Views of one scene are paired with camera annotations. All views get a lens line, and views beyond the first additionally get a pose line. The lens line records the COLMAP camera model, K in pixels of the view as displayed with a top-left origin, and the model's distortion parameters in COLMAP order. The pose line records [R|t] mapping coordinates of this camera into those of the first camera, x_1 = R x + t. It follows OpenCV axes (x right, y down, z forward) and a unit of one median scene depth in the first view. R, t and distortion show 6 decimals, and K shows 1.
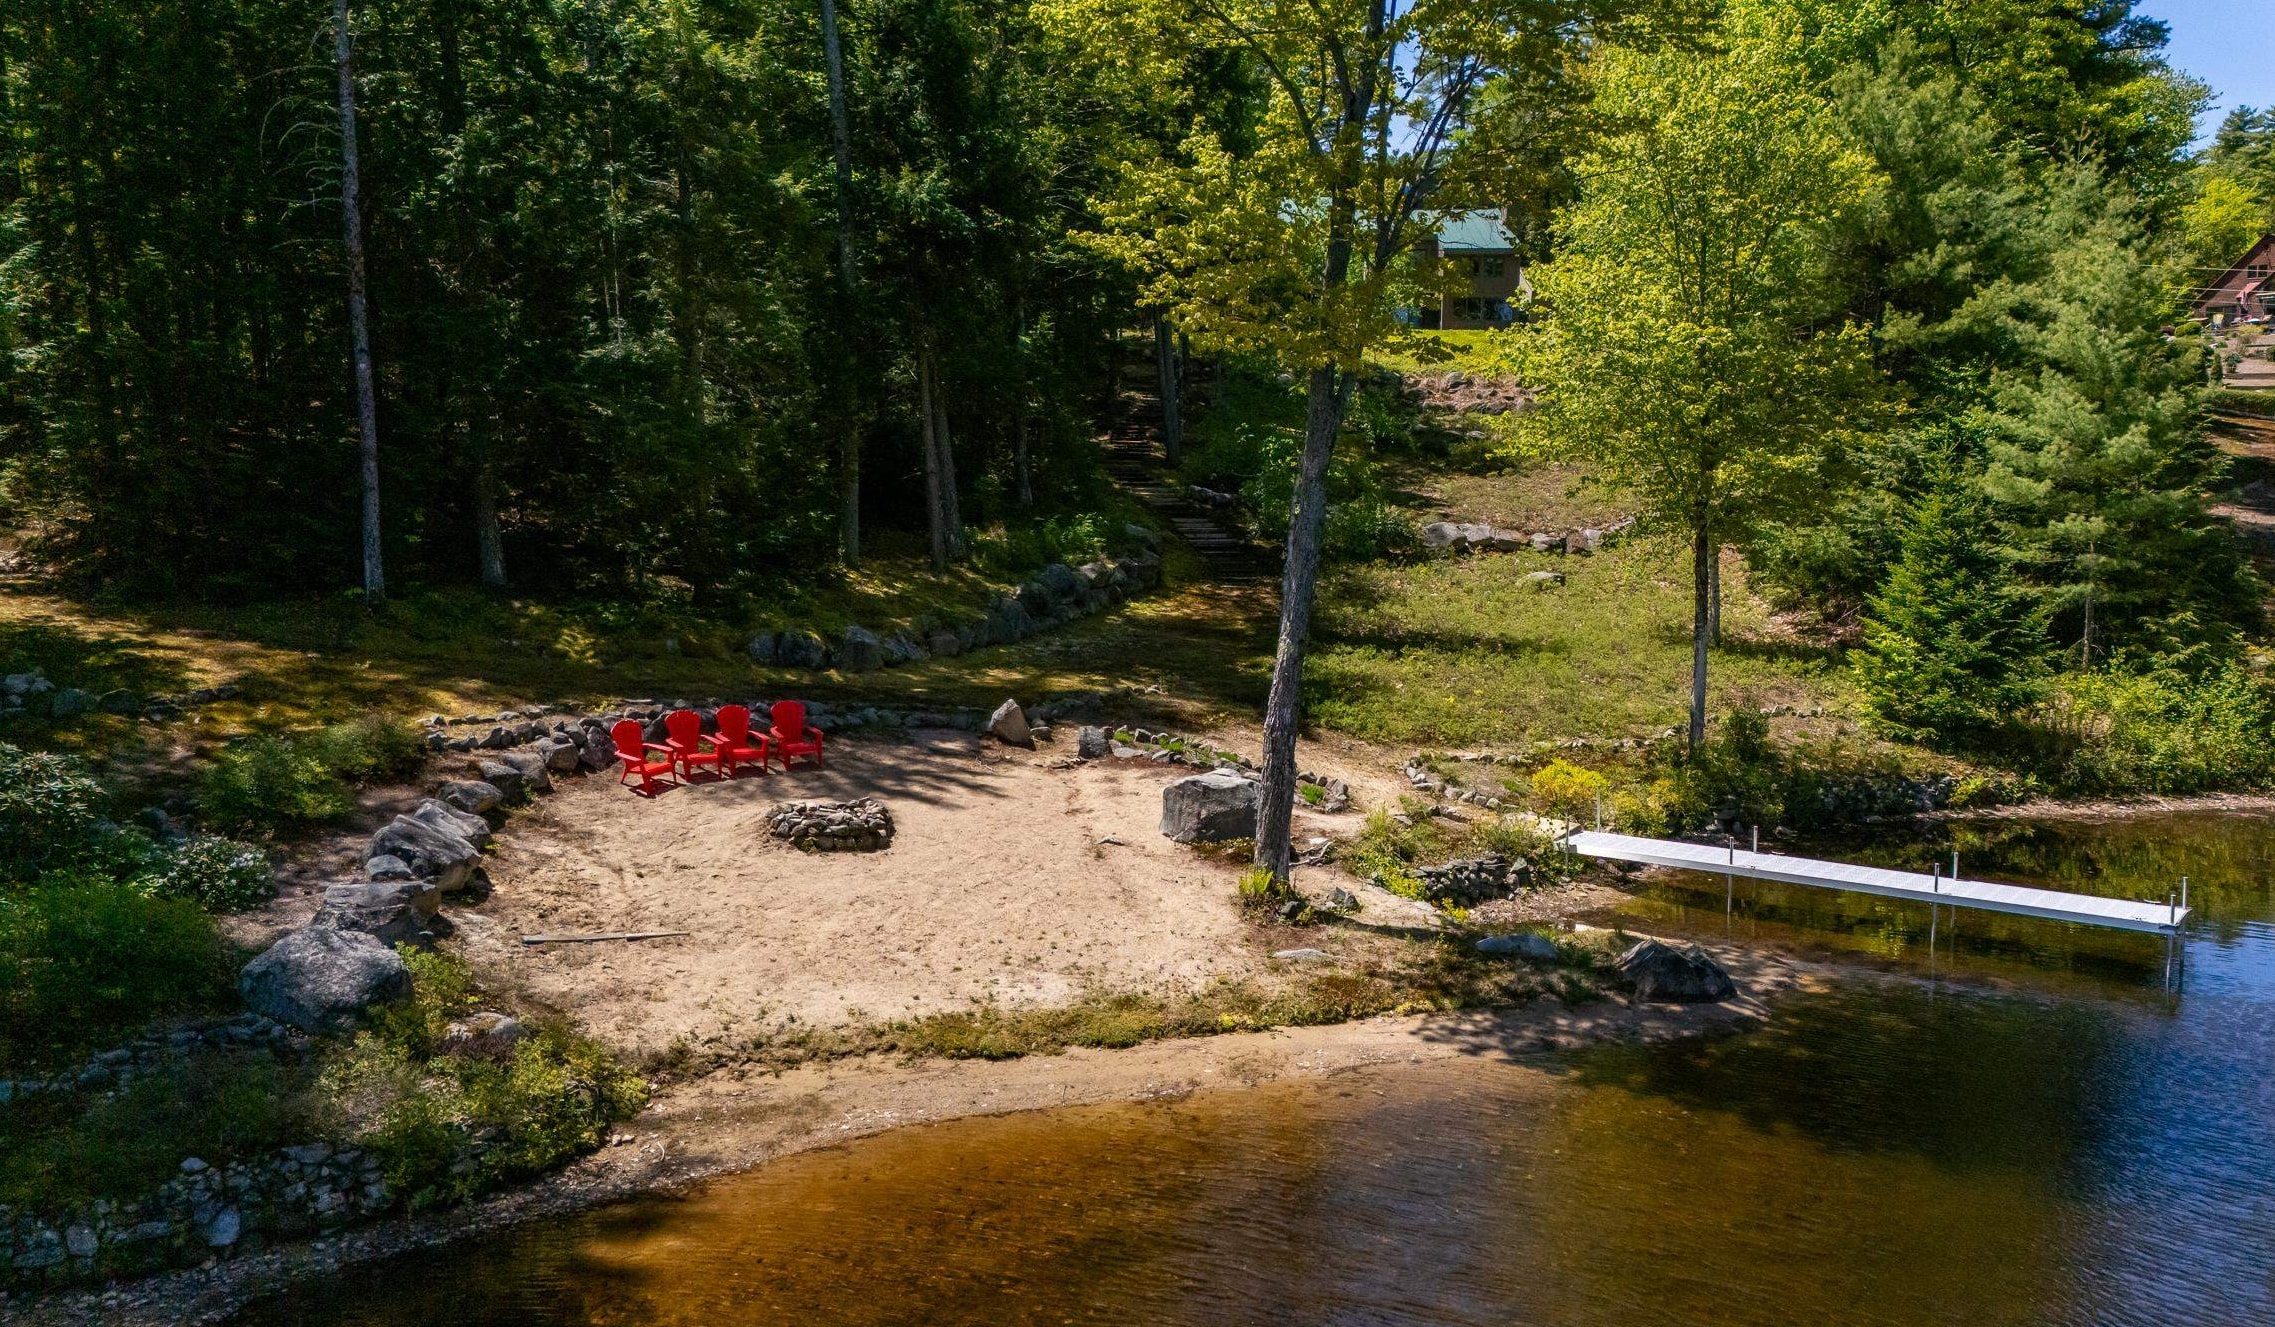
lens RADIAL K [[1677.8, 0, 1137.5], [0, 1677.8, 663.5], [0, 0, 1]] dist [0.002344, 0.000955]
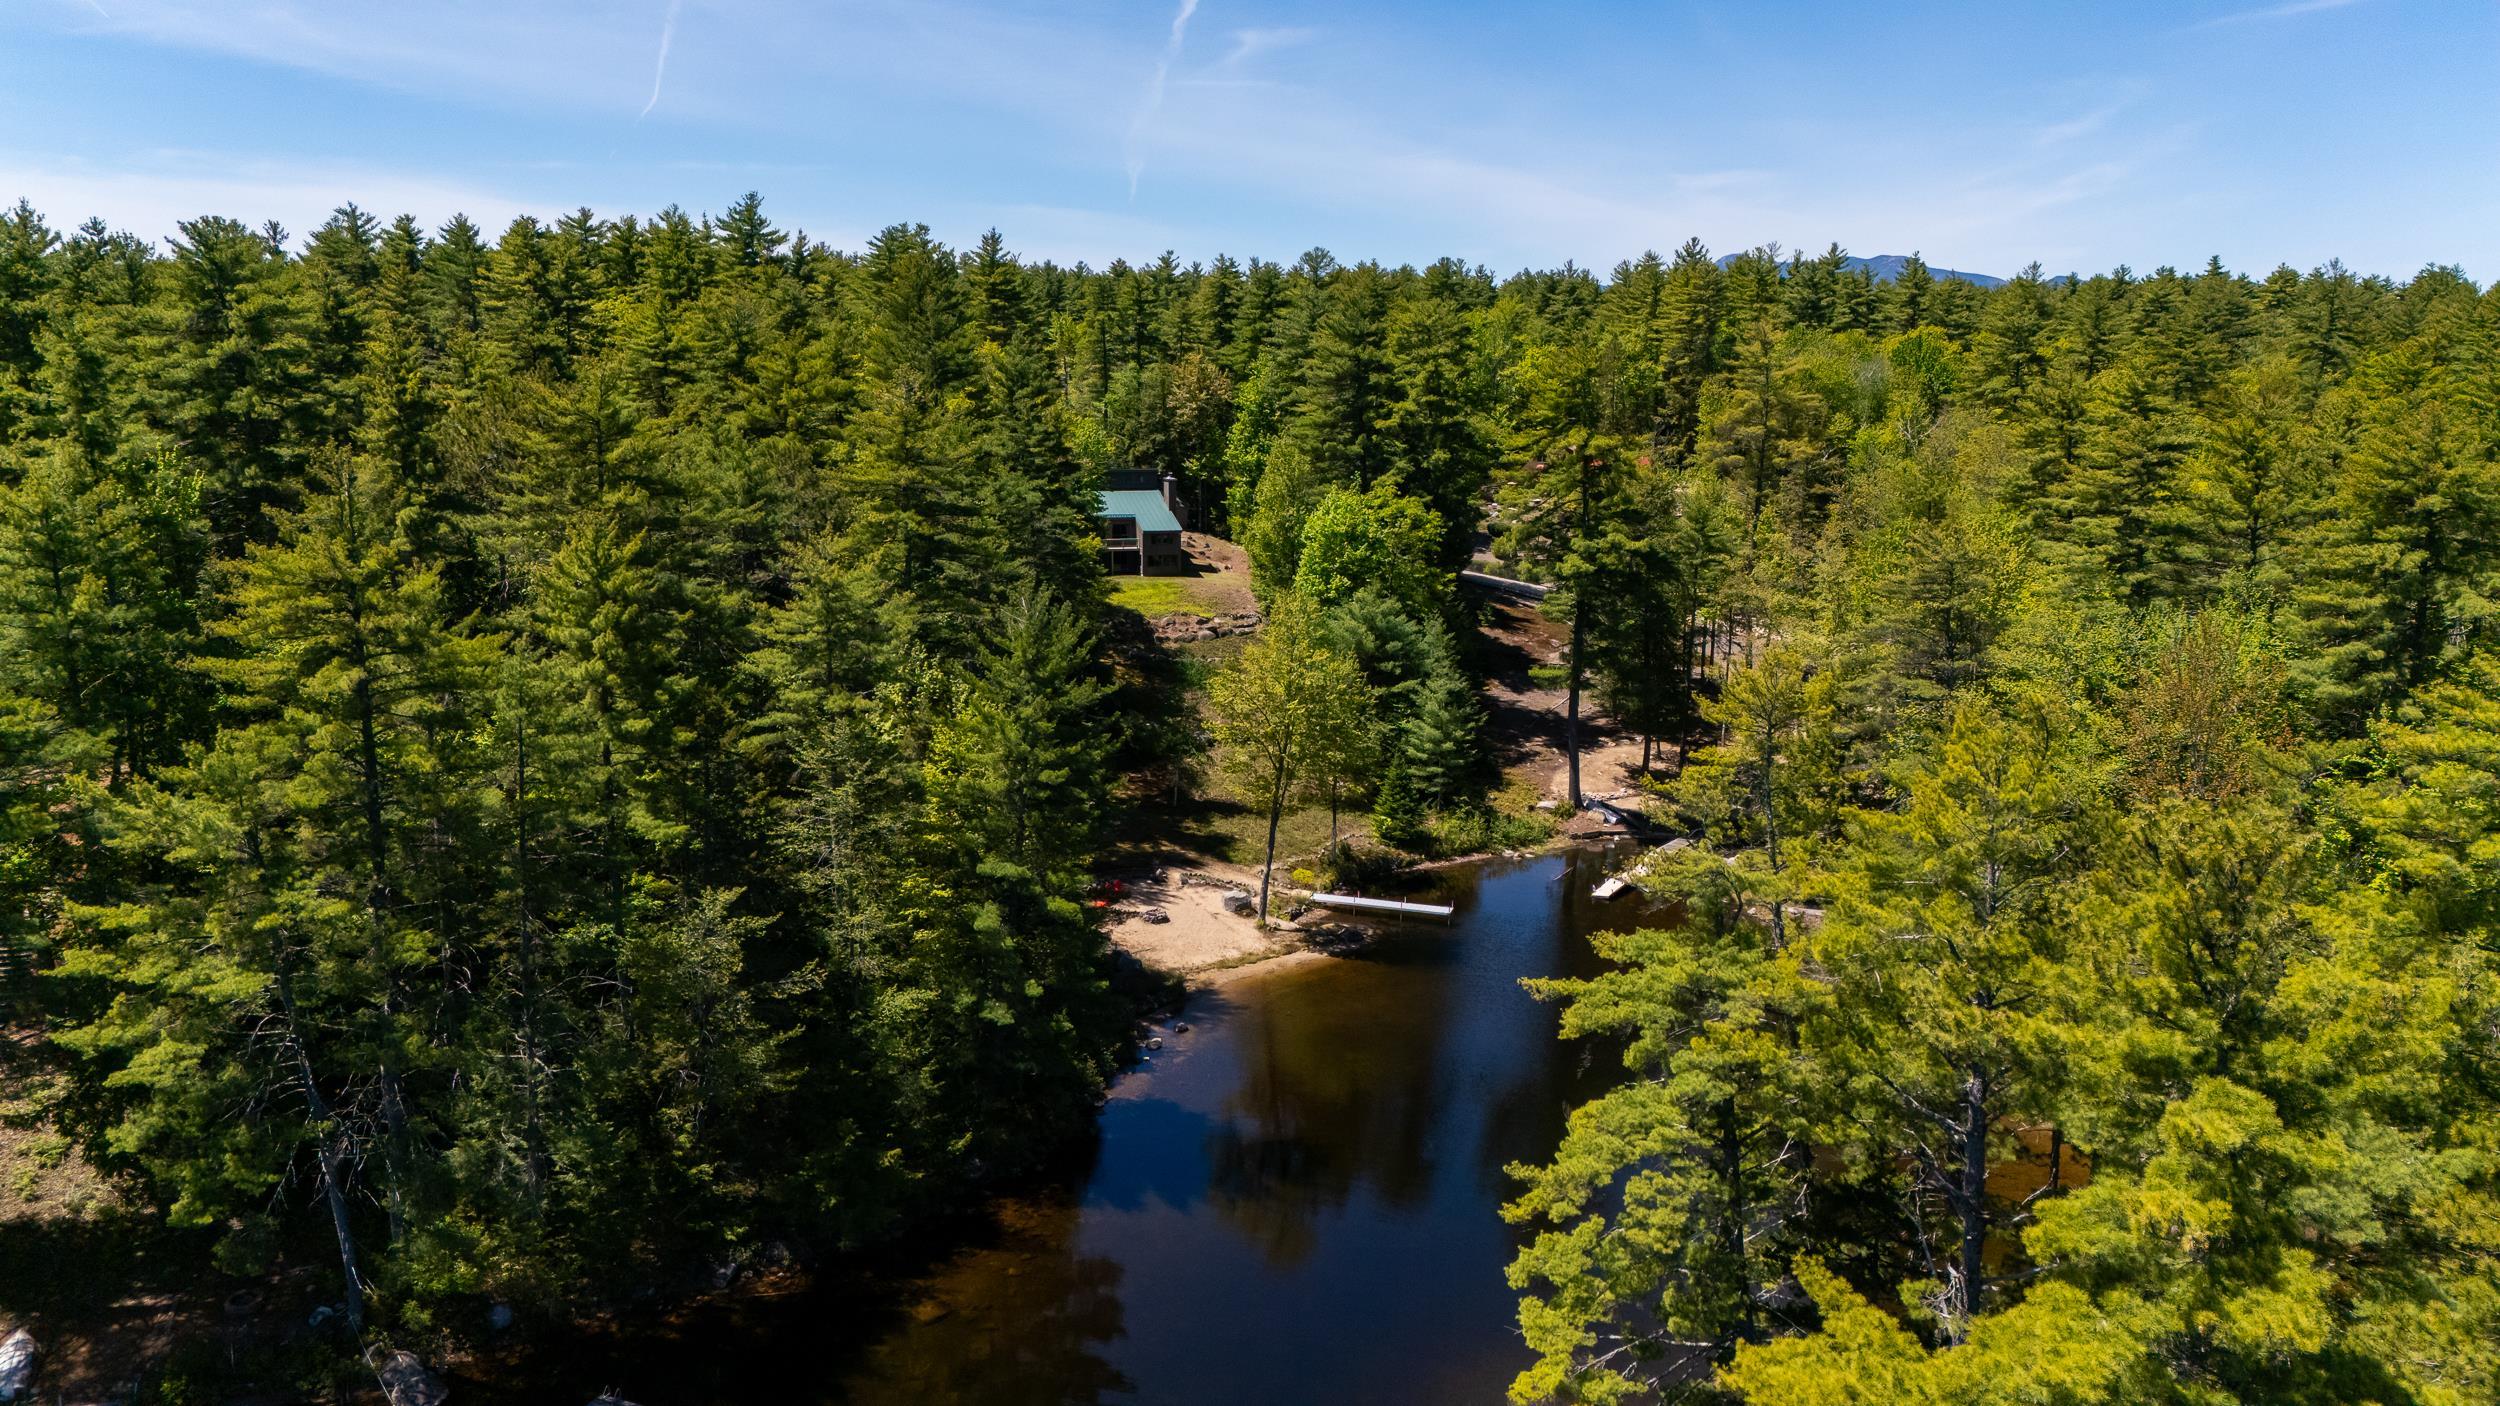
lens RADIAL K [[1798.6, 0, 1250.0], [0, 1798.6, 703.0], [0, 0, 1]] dist [0.036449, -0.033875]
pose [[0.921468, -0.055225, 0.384510, -1.311449], [0.023766, 0.996003, 0.086095, -0.637298], [-0.387728, -0.070195, 0.919097, -2.448571]]
